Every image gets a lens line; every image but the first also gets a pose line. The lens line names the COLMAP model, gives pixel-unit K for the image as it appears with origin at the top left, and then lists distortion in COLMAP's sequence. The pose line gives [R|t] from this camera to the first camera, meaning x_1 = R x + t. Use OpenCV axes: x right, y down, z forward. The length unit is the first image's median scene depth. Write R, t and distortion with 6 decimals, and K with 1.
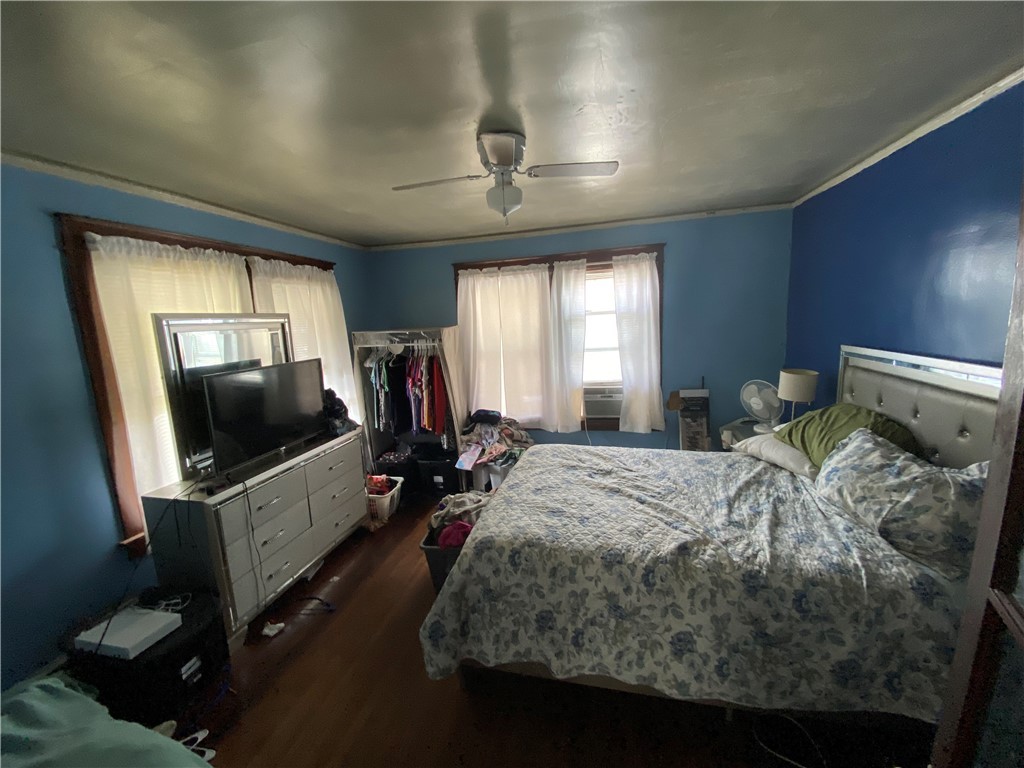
lens RADIAL K [[416.6, 0, 508.4], [0, 416.6, 386.9], [0, 0, 1]] dist [0.032339, -0.029174]
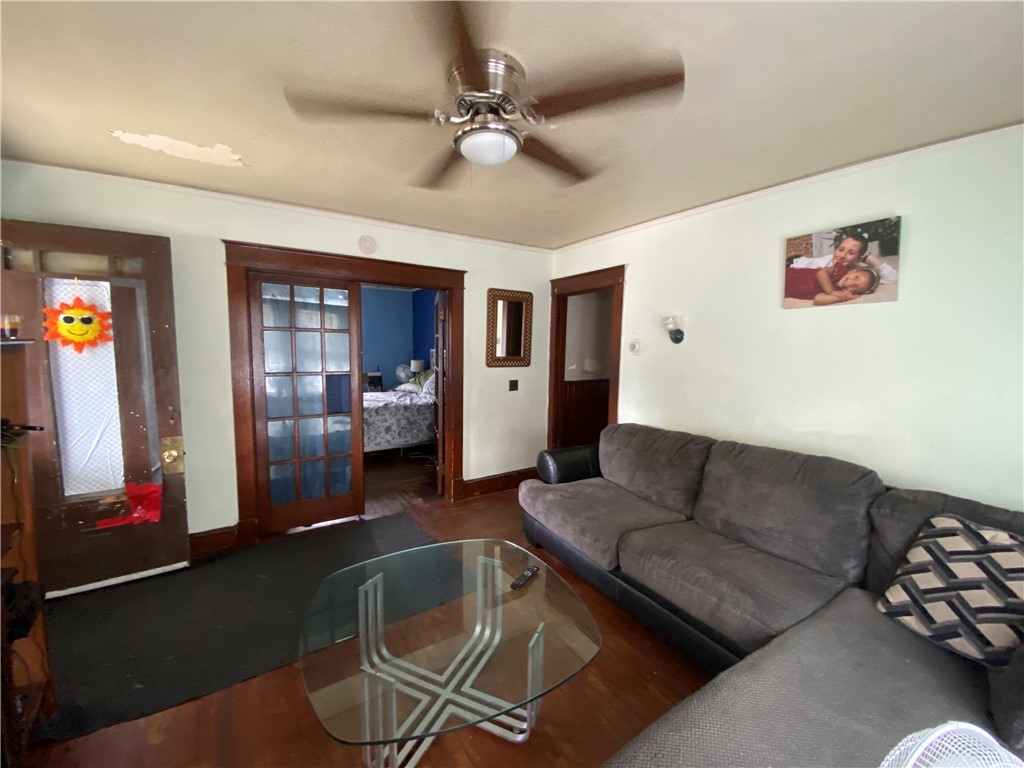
lens RADIAL K [[416.6, 0, 508.4], [0, 416.6, 386.9], [0, 0, 1]] dist [0.032339, -0.029174]
pose [[0.699057, -0.010811, 0.714984, -1.225535], [0.059652, 0.997282, -0.043244, 0.468411], [-0.712573, 0.072881, 0.697802, -1.917400]]
